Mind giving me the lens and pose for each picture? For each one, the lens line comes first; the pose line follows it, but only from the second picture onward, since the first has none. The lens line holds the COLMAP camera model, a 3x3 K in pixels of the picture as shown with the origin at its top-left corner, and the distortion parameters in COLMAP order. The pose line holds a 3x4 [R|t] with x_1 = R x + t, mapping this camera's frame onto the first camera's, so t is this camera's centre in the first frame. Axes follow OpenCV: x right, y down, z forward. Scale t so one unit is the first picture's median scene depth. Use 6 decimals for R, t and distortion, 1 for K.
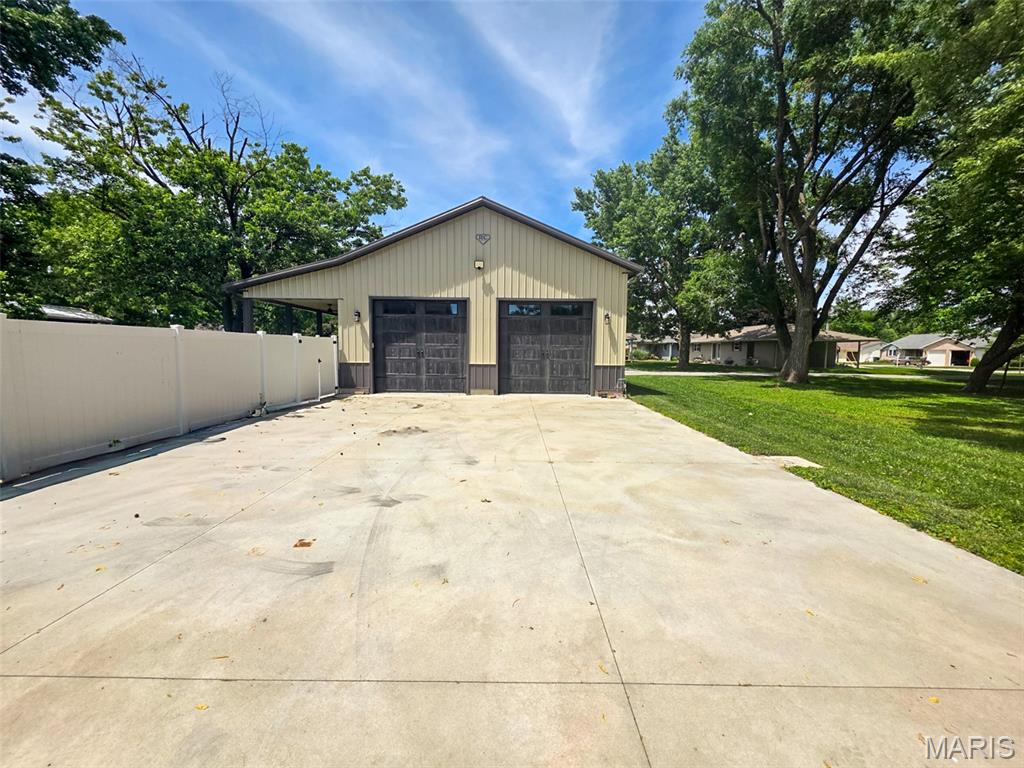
lens RADIAL K [[409.9, 0, 508.6], [0, 409.9, 380.6], [0, 0, 1]] dist [0.002281, -0.000251]
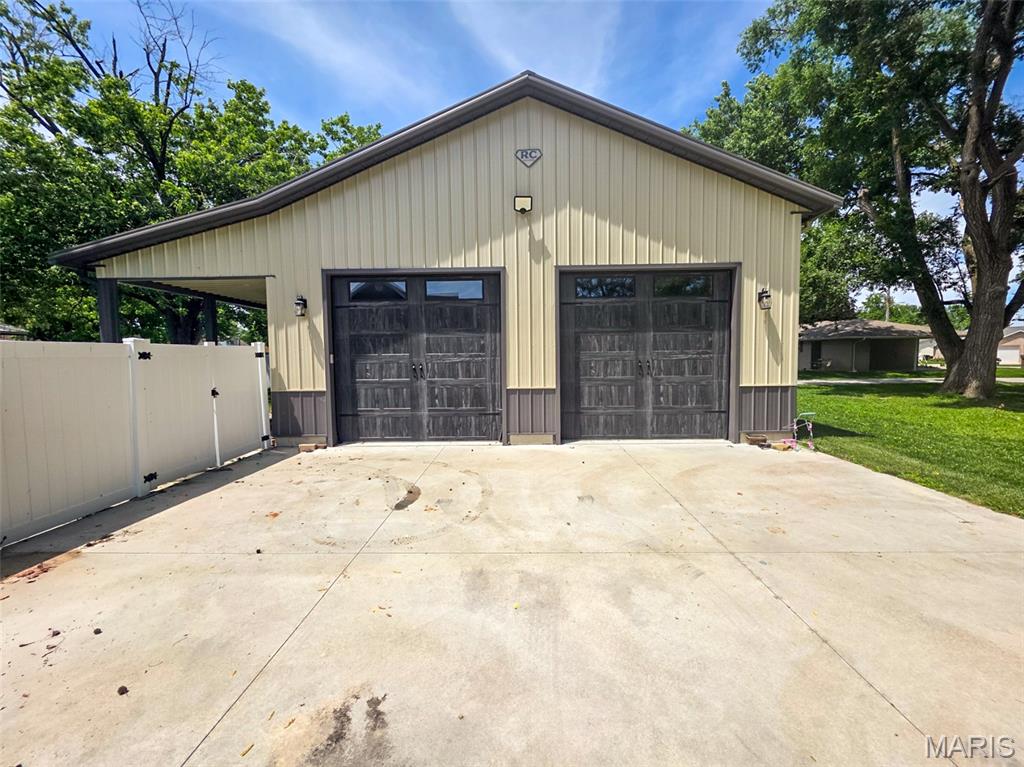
lens RADIAL K [[409.9, 0, 510.7], [0, 409.9, 377.9], [0, 0, 1]] dist [0.002281, -0.000251]
pose [[0.999608, -0.022682, -0.016406, -0.081129], [0.022317, 0.999508, -0.022058, -0.042594], [0.016899, 0.021683, 0.999622, 0.451757]]
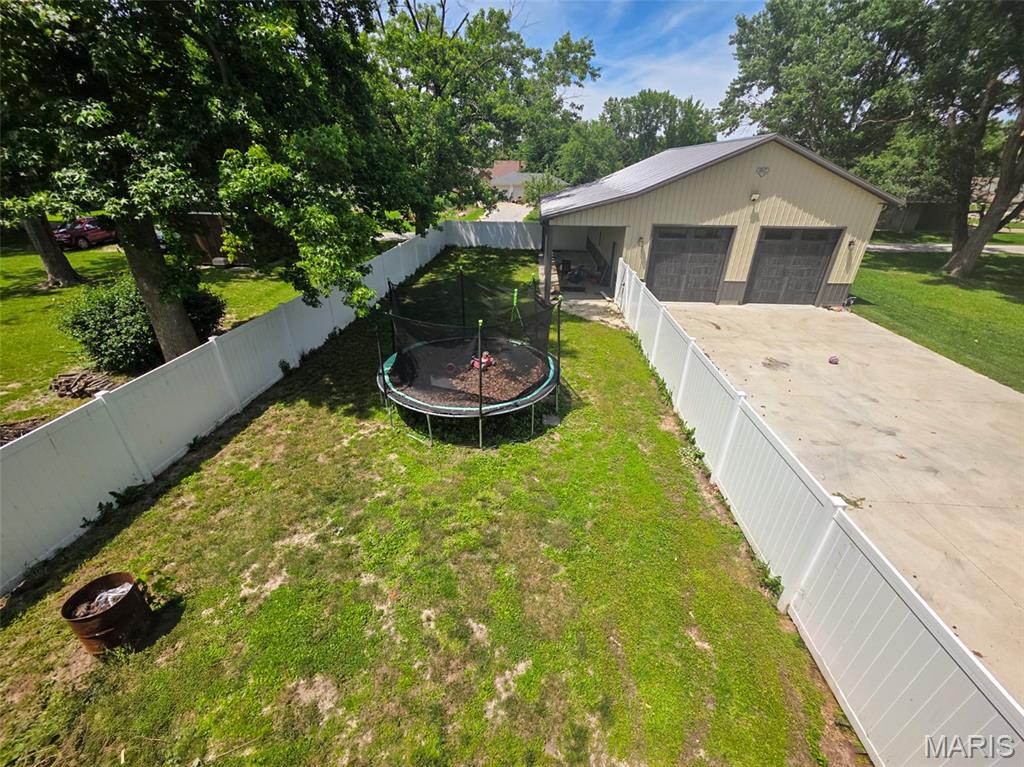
lens RADIAL K [[409.9, 0, 514.6], [0, 409.9, 378.0], [0, 0, 1]] dist [0.002281, -0.000251]
pose [[0.998746, 0.023169, -0.044380, -0.669163], [-0.004358, 0.923339, 0.383962, -0.243480], [0.049874, -0.383287, 0.922282, -0.303270]]
